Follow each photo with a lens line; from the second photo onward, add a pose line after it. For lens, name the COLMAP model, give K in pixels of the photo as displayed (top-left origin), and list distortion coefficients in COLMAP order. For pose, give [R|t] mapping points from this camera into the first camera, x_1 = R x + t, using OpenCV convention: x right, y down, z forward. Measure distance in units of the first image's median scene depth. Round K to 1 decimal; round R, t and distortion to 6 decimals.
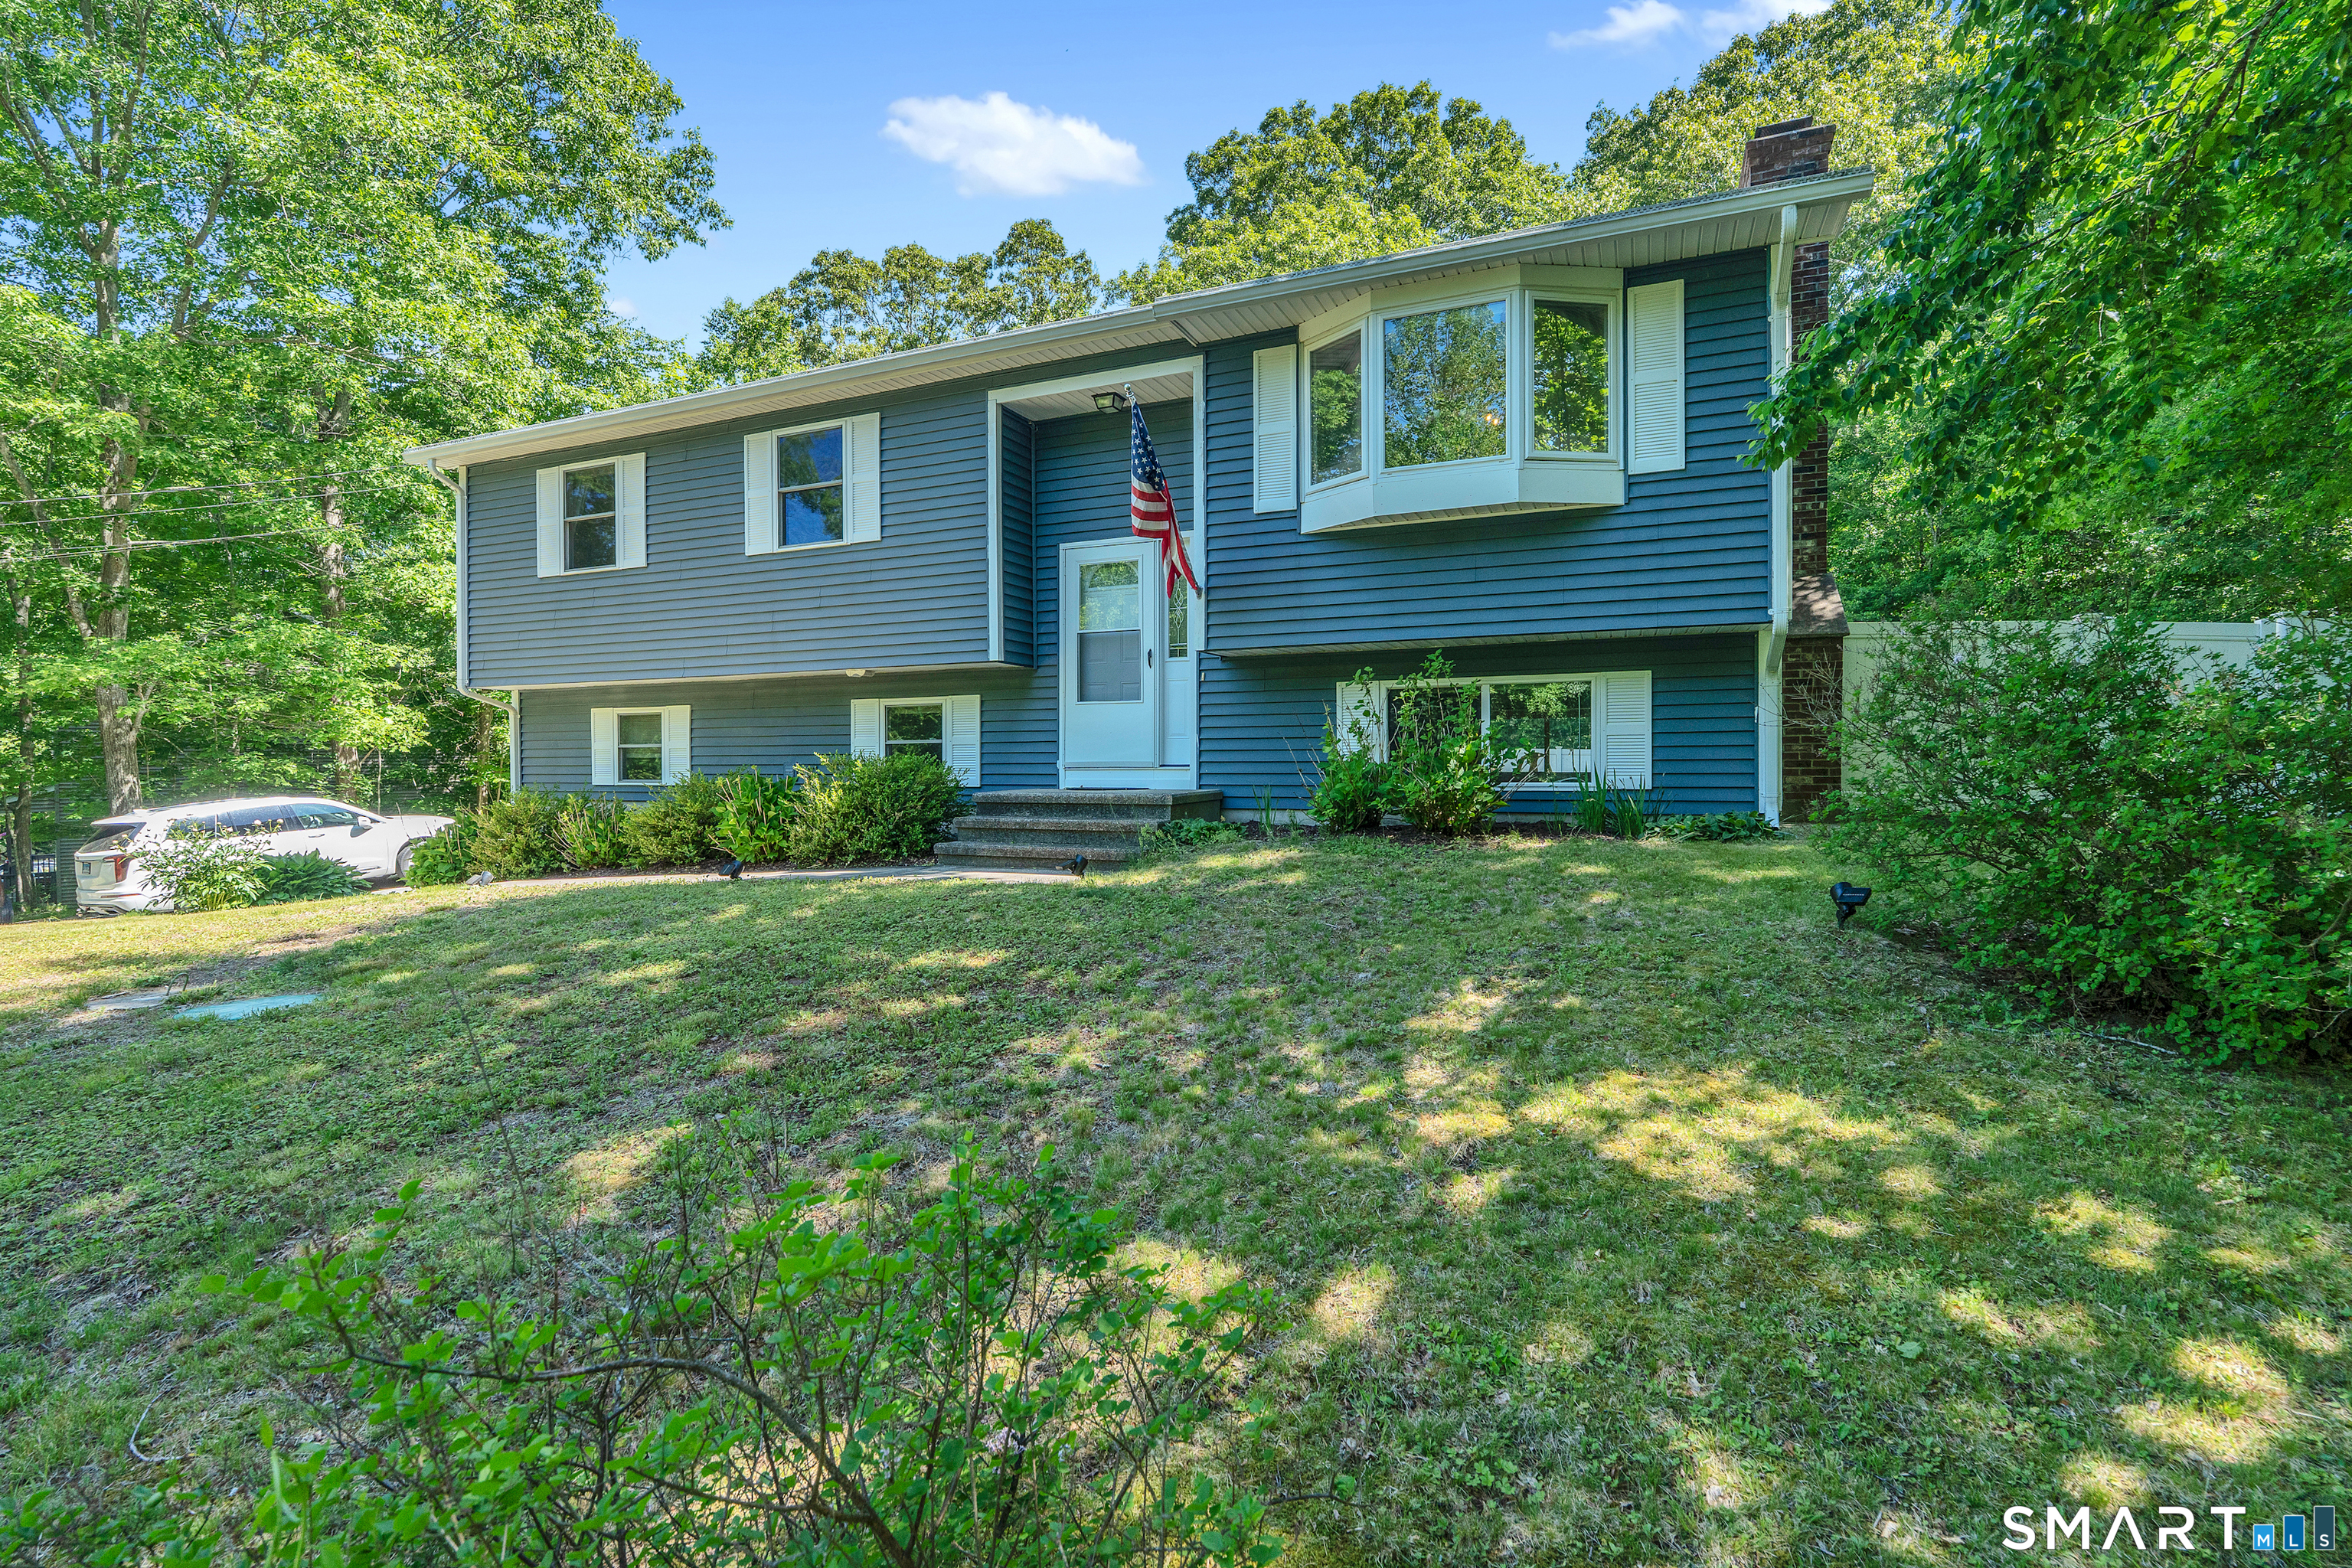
lens RADIAL K [[1190.2, 0, 1197.9], [0, 1190.2, 783.4], [0, 0, 1]] dist [-0.004419, -0.001408]
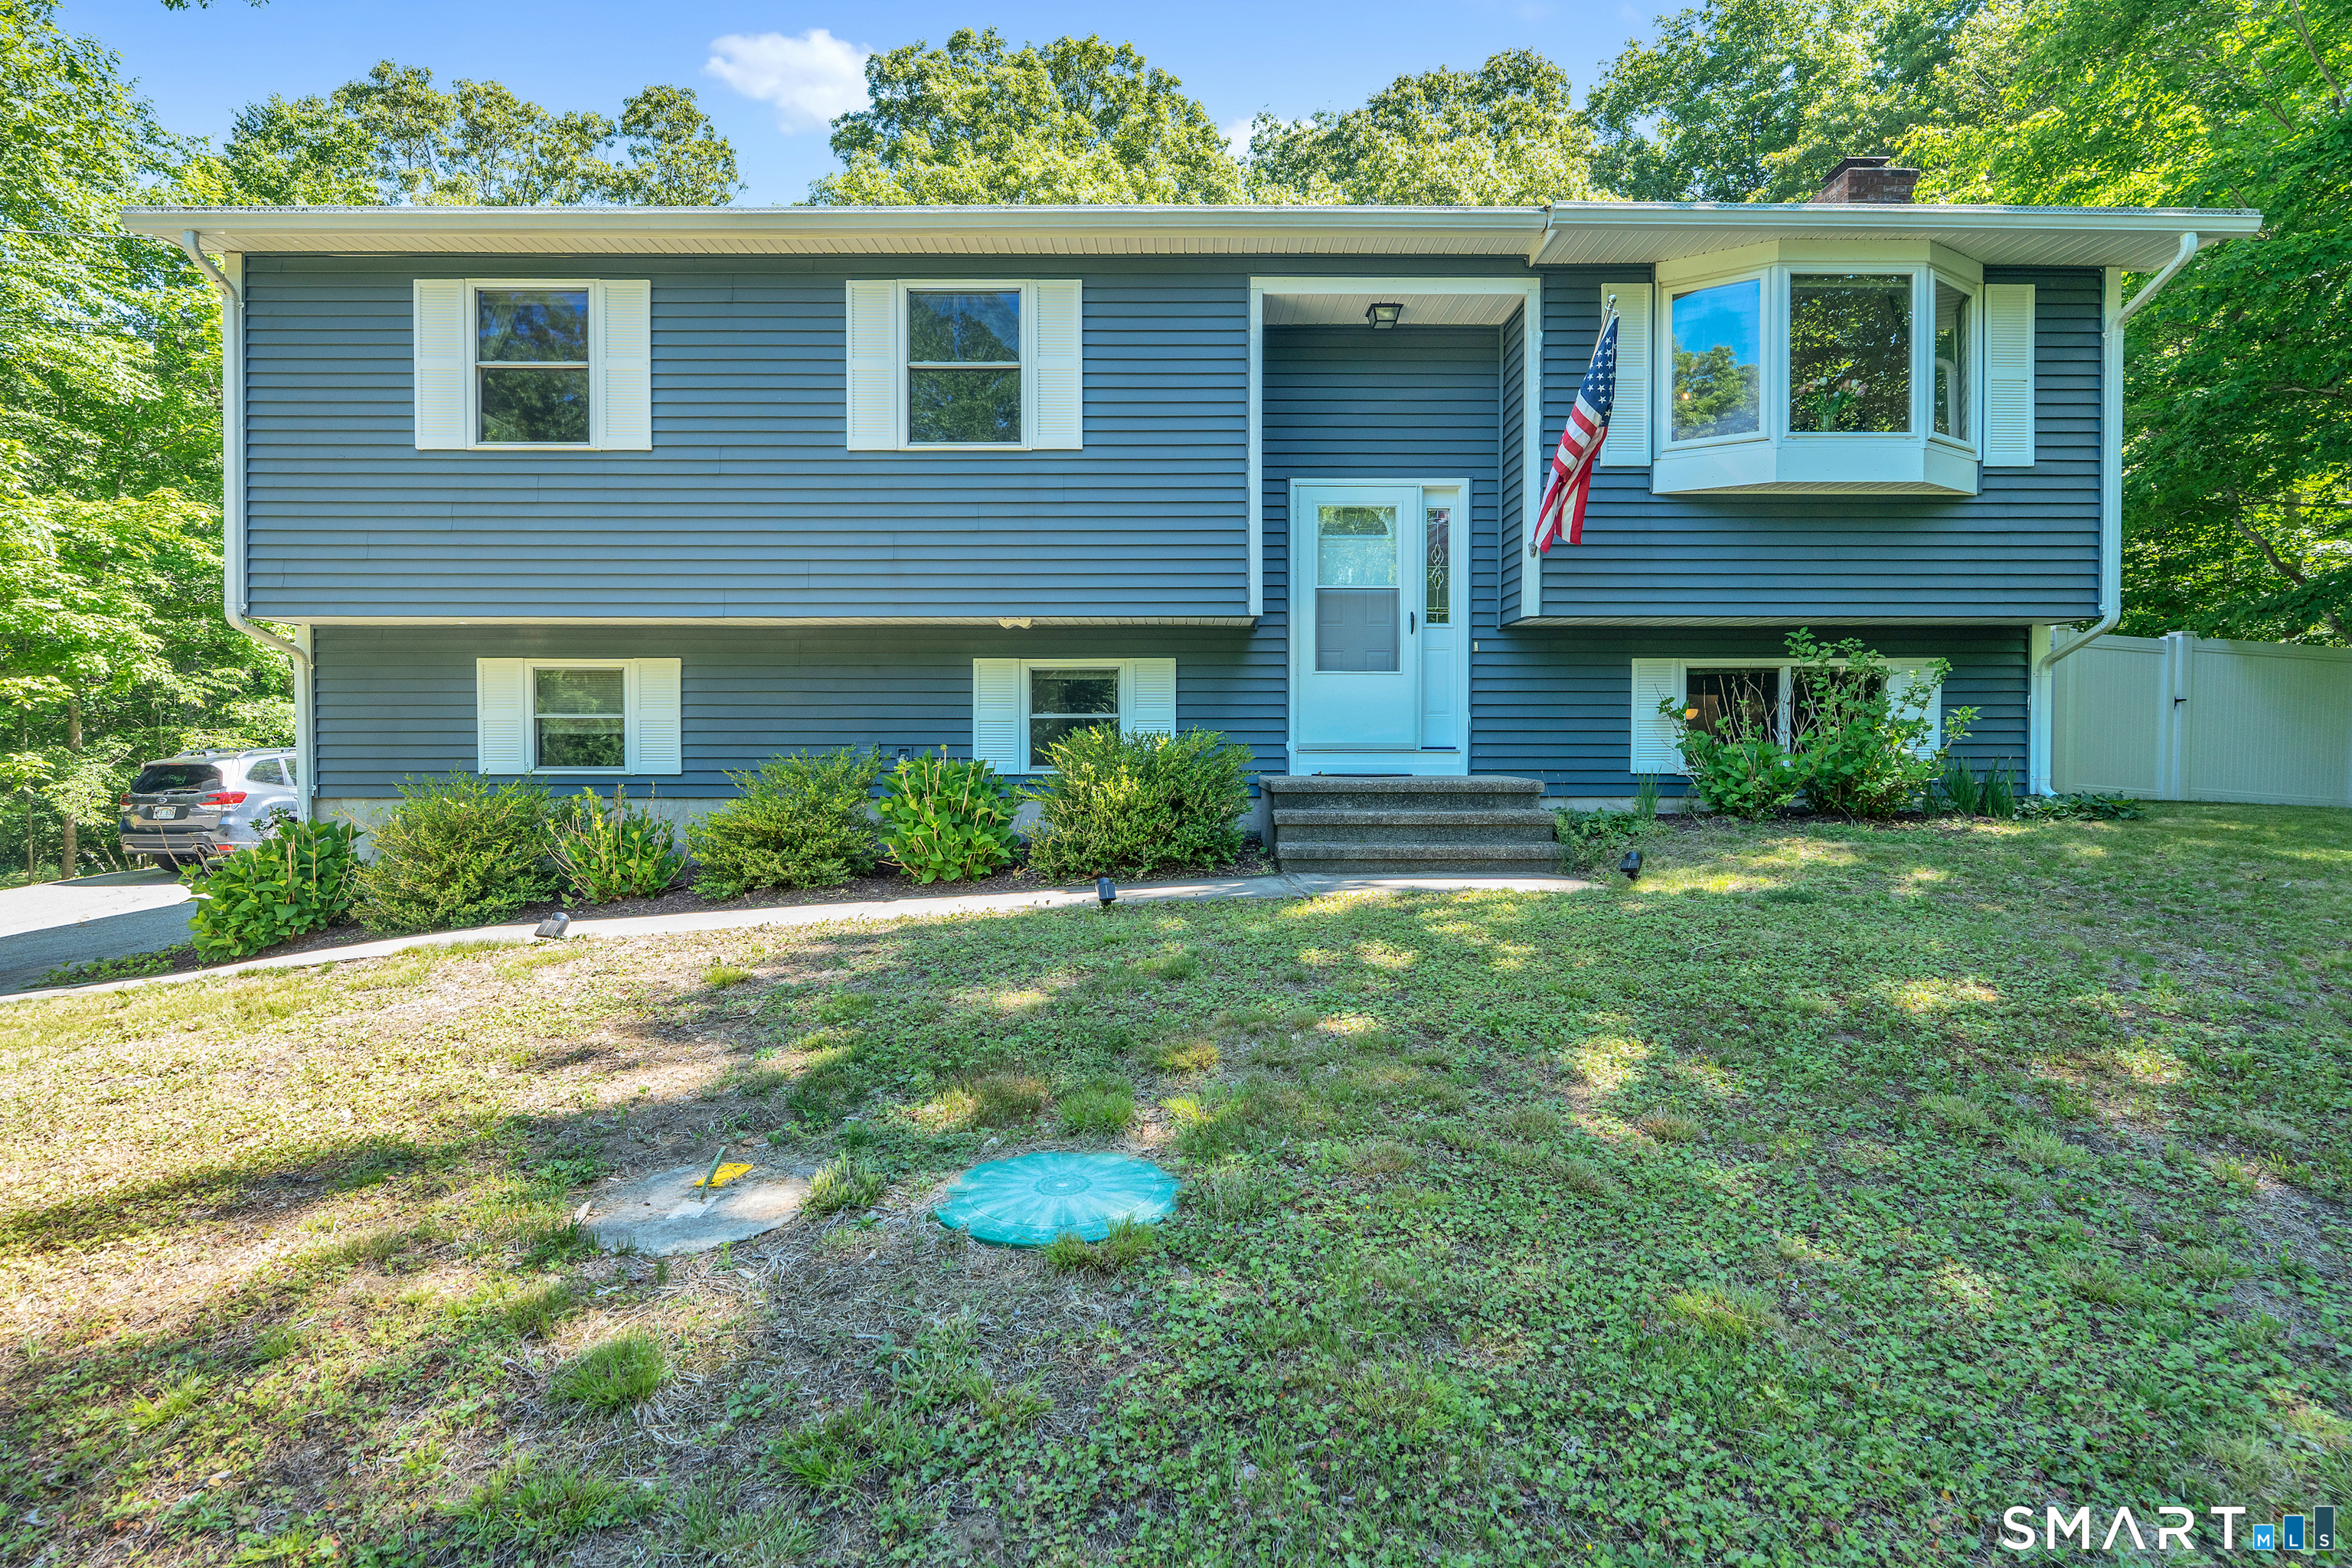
lens RADIAL K [[1190.2, 0, 1174.8], [0, 1190.2, 779.3], [0, 0, 1]] dist [-0.004419, -0.001408]
pose [[0.899542, -0.008868, 0.436745, -0.548994], [0.004099, 0.999921, 0.011860, -0.002670], [-0.436816, -0.008878, 0.899507, 0.289553]]
